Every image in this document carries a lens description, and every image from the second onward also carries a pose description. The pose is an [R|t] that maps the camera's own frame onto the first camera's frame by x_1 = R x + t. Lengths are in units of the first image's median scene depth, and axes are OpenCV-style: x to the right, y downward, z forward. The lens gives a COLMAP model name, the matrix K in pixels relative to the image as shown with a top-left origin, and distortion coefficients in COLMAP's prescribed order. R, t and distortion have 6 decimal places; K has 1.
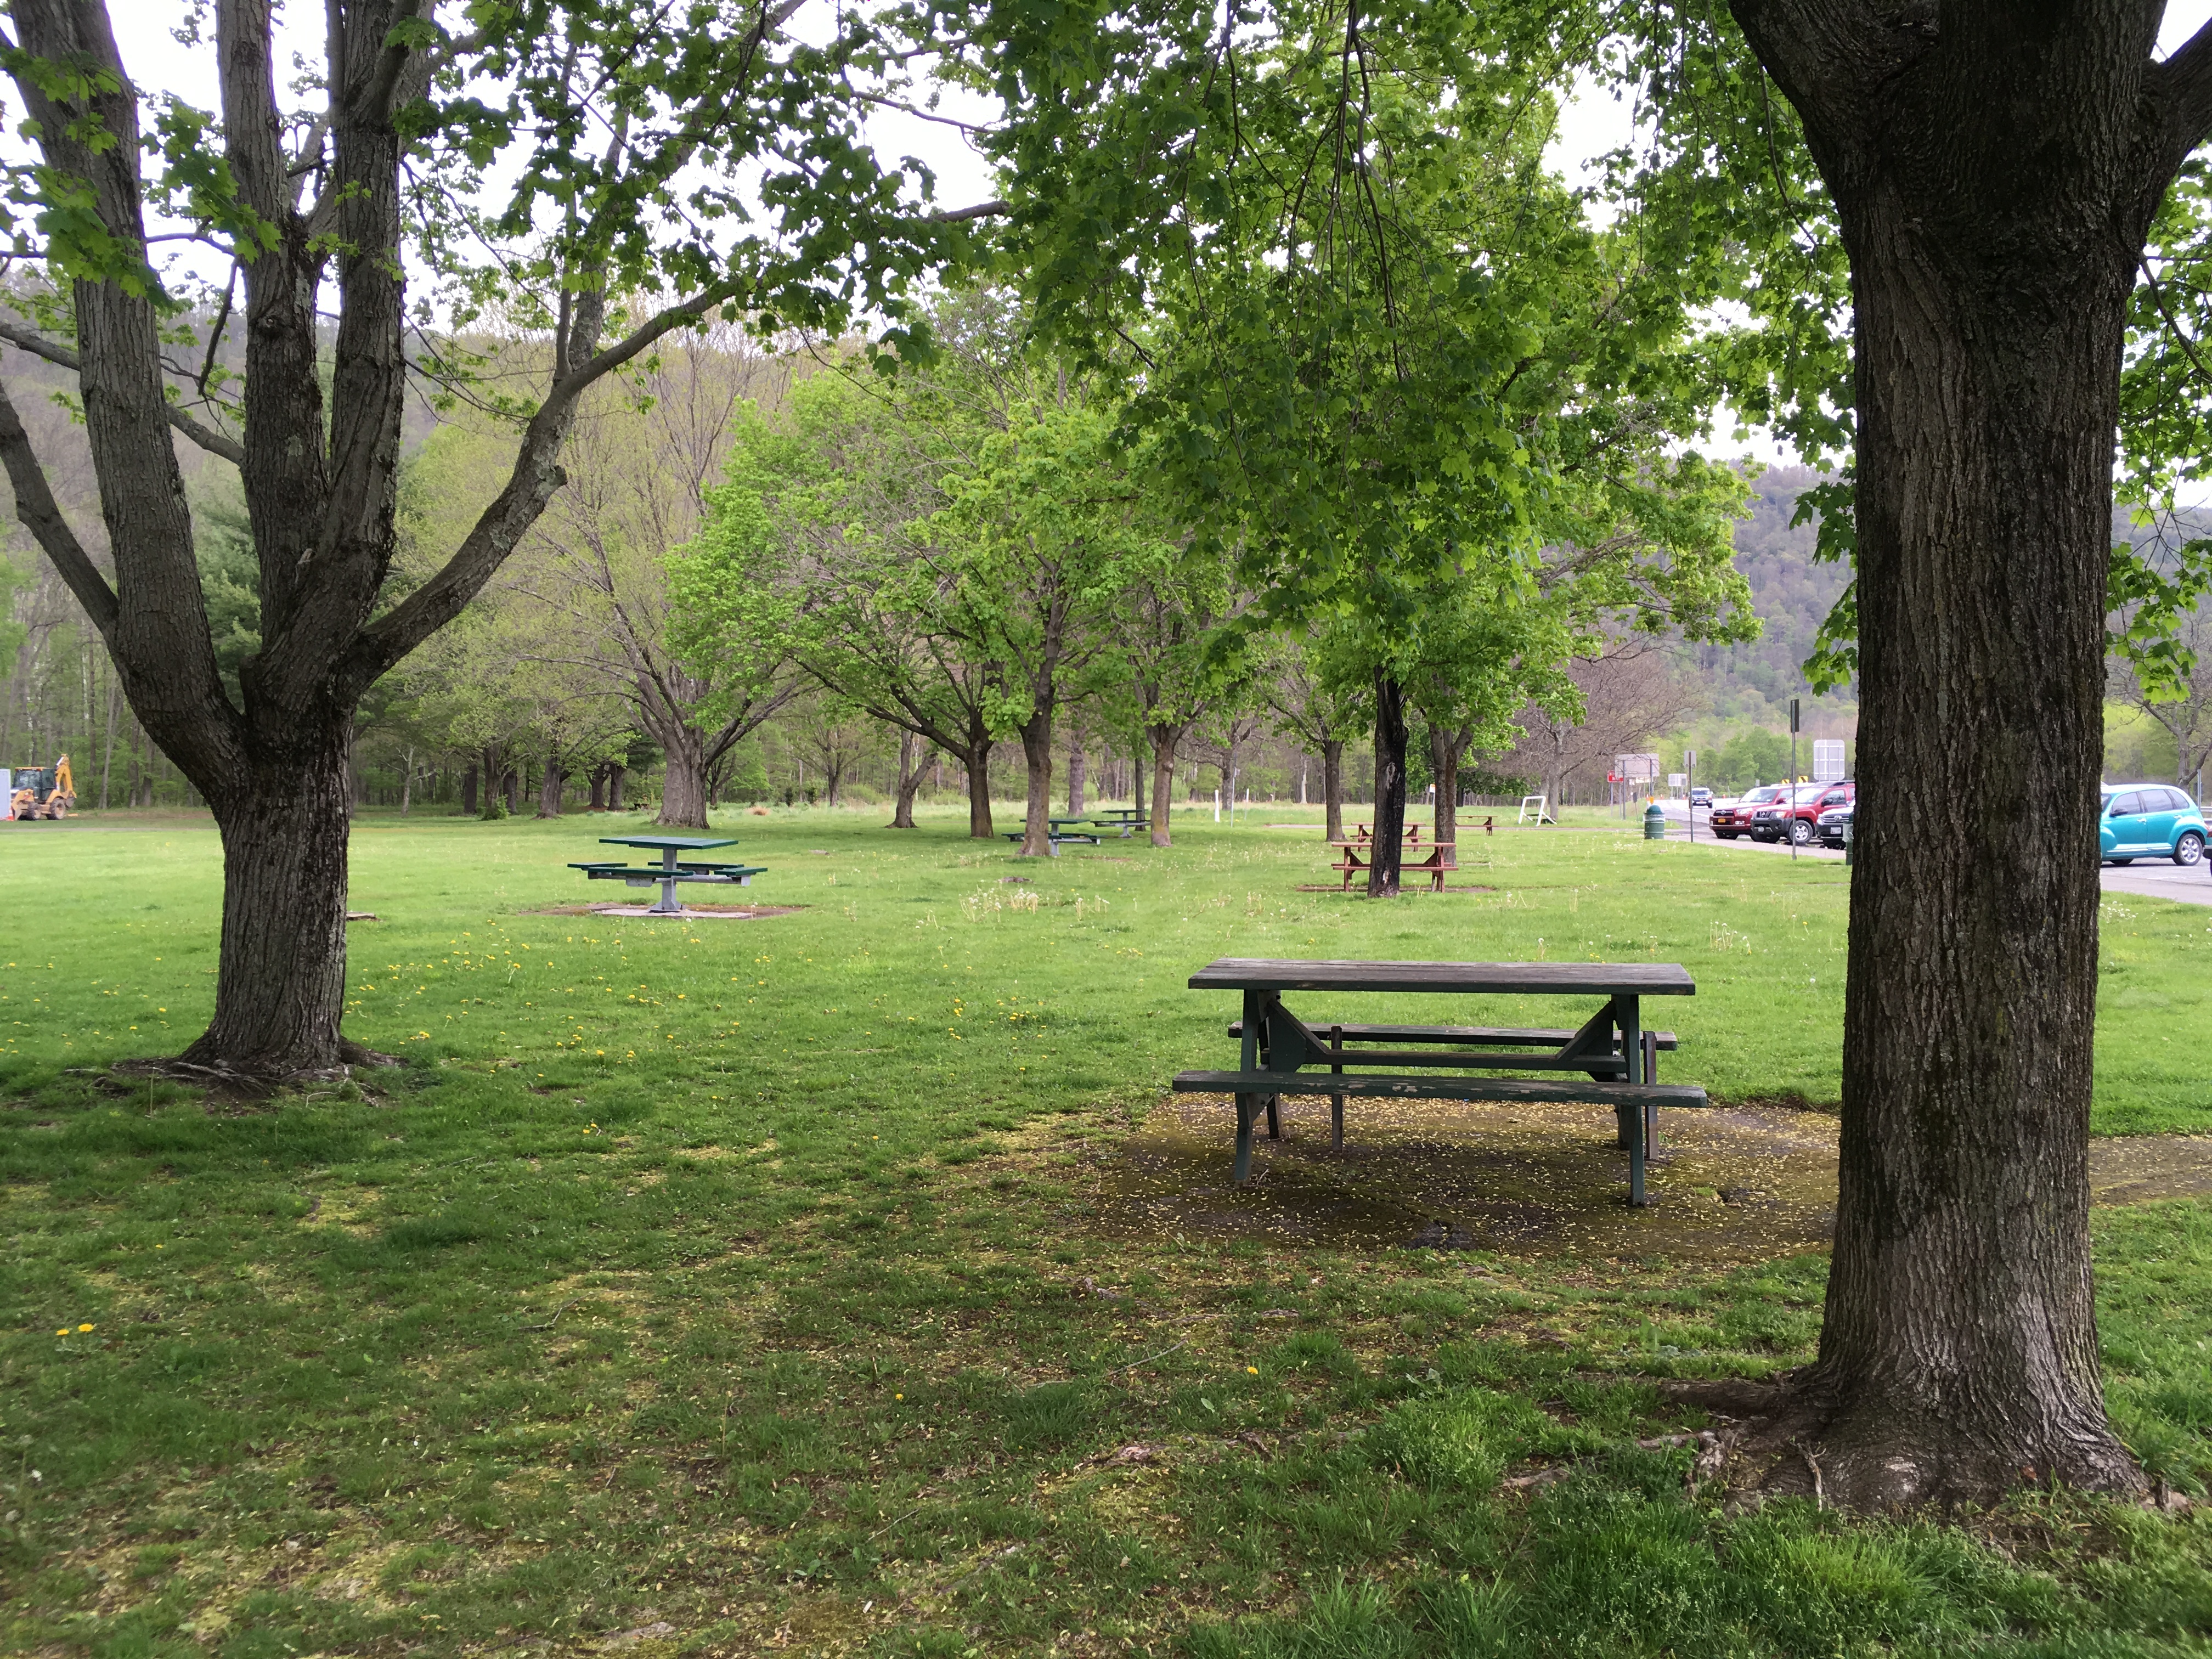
lens RADIAL K [[1975.2, 0, 1106.0], [0, 1975.2, 829.5], [0, 0, 1]] dist [0.039102, -0.002350]
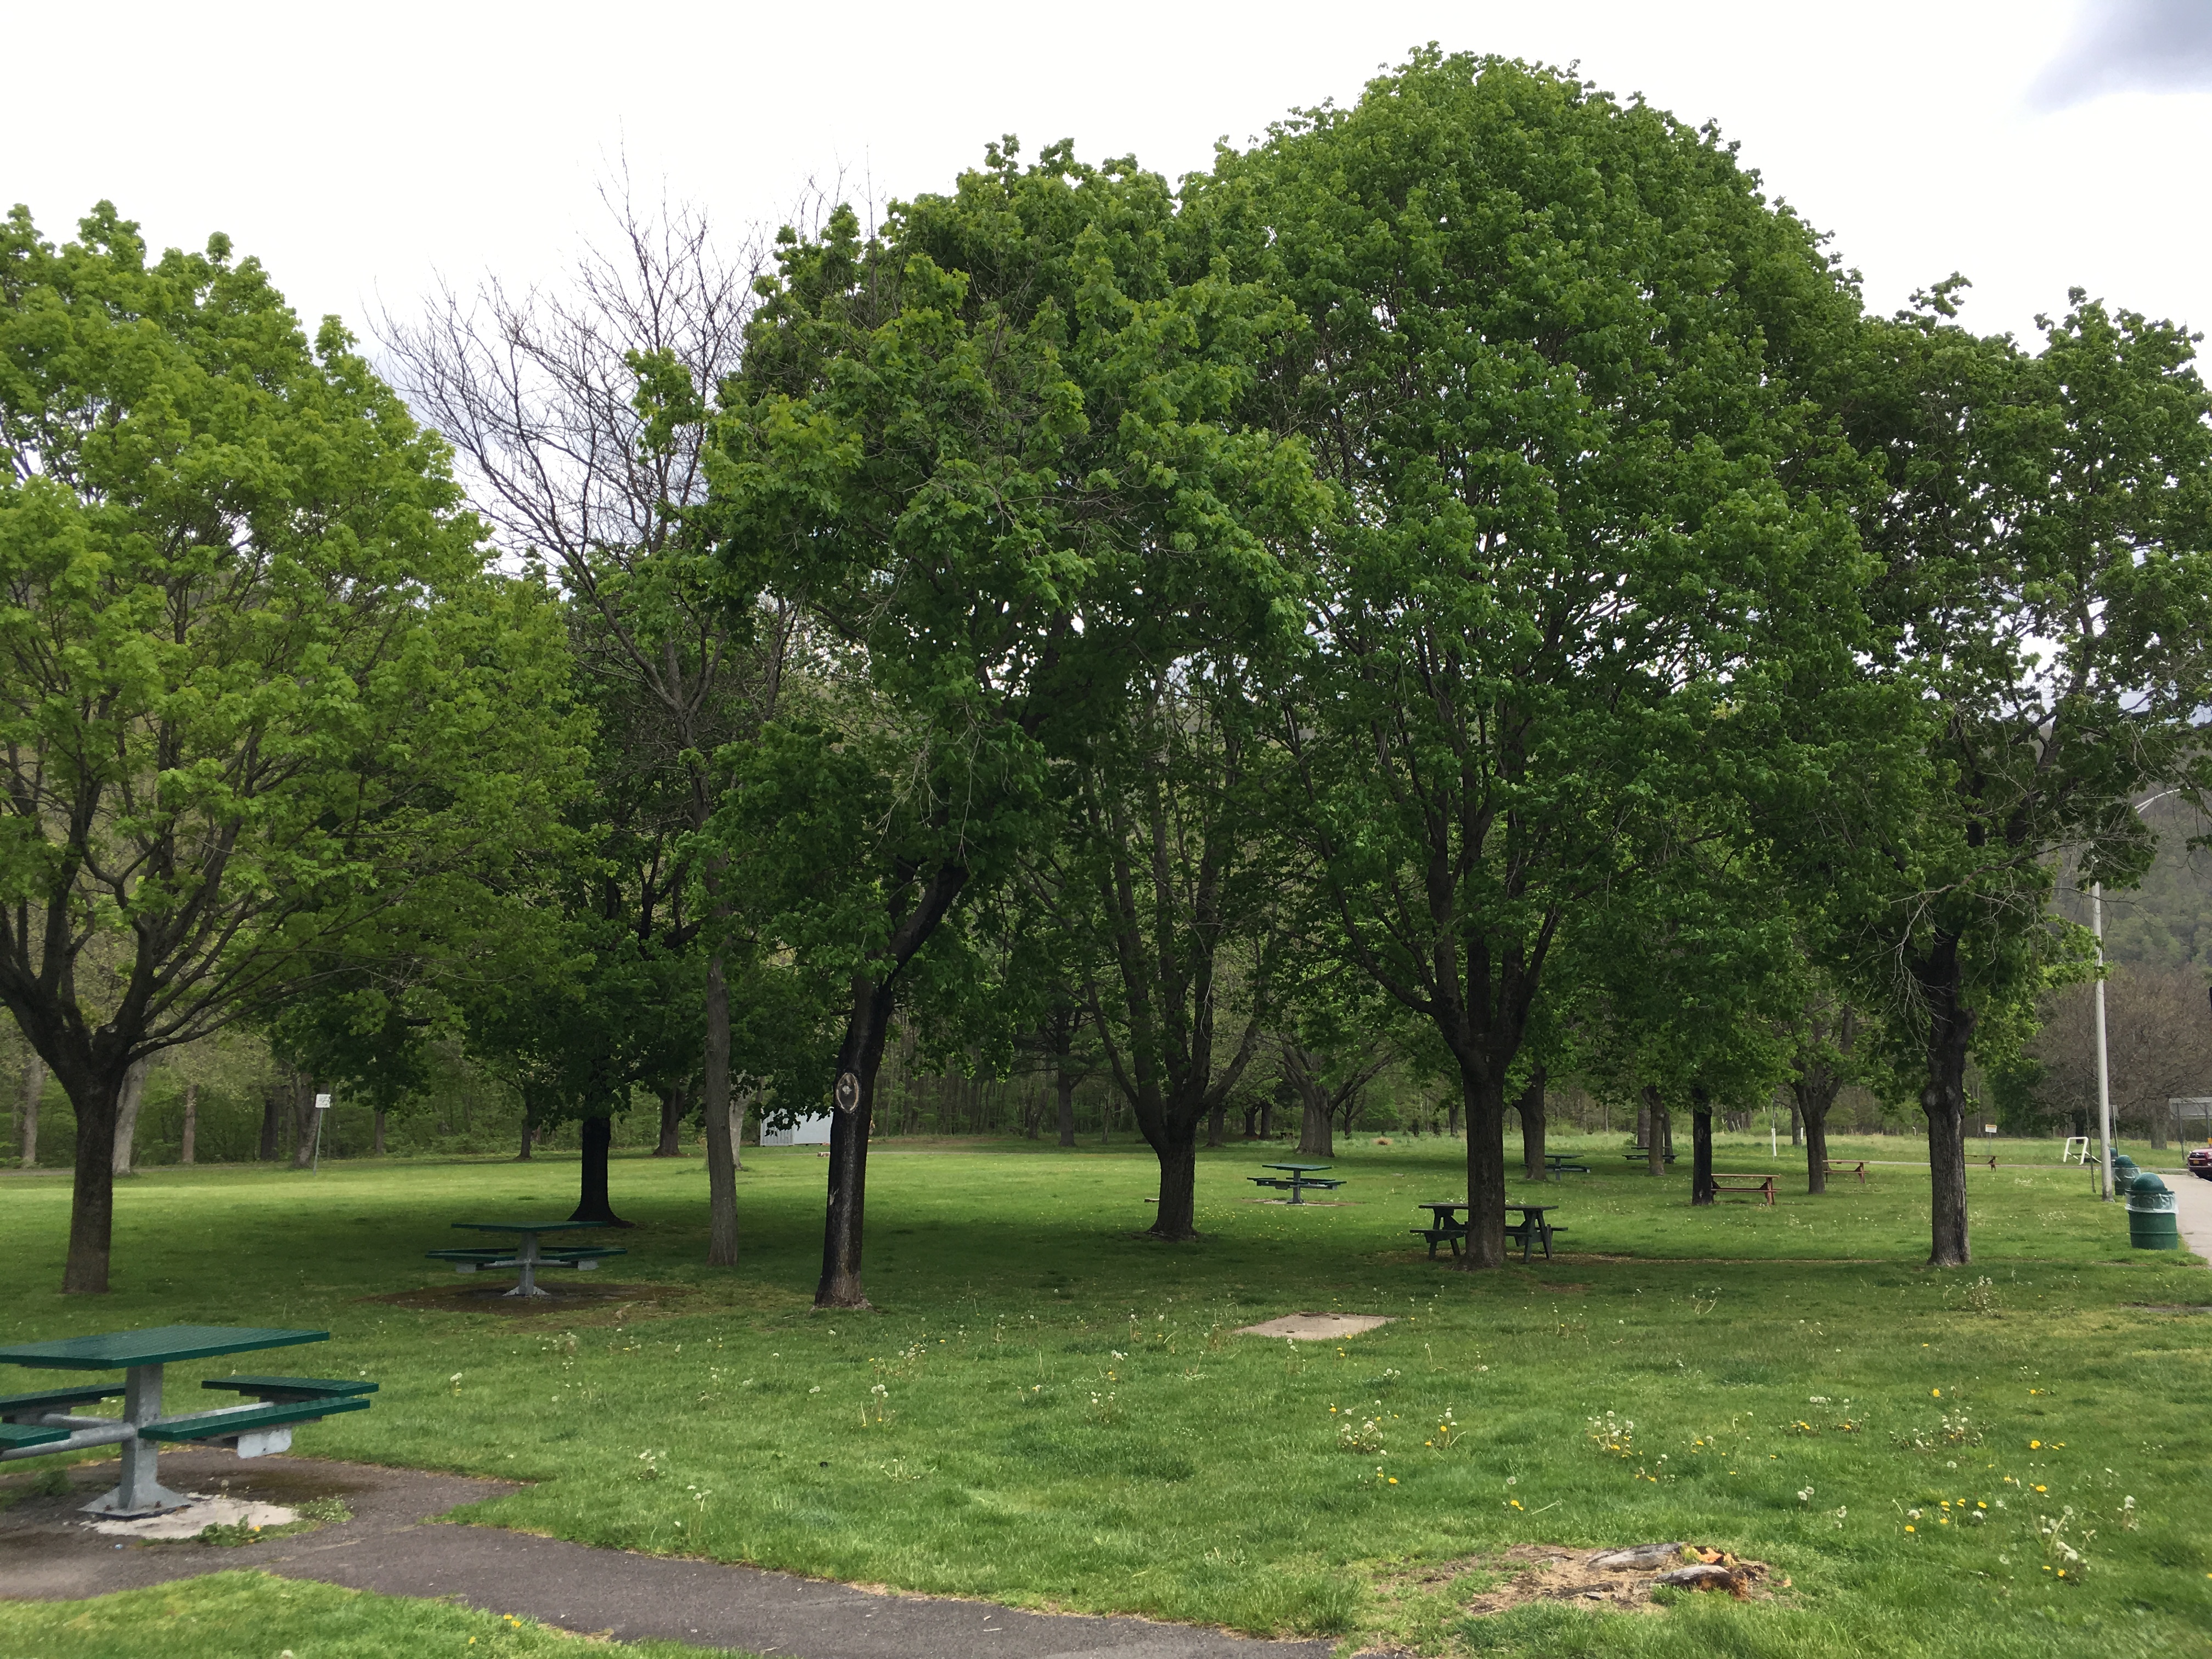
lens RADIAL K [[1975.2, 0, 1106.0], [0, 1975.2, 829.5], [0, 0, 1]] dist [0.039102, -0.002350]
pose [[0.948708, -0.042495, -0.313286, 0.087667], [-0.008934, 0.986927, -0.160923, -0.002667], [0.316029, 0.155468, 0.935925, -0.363776]]
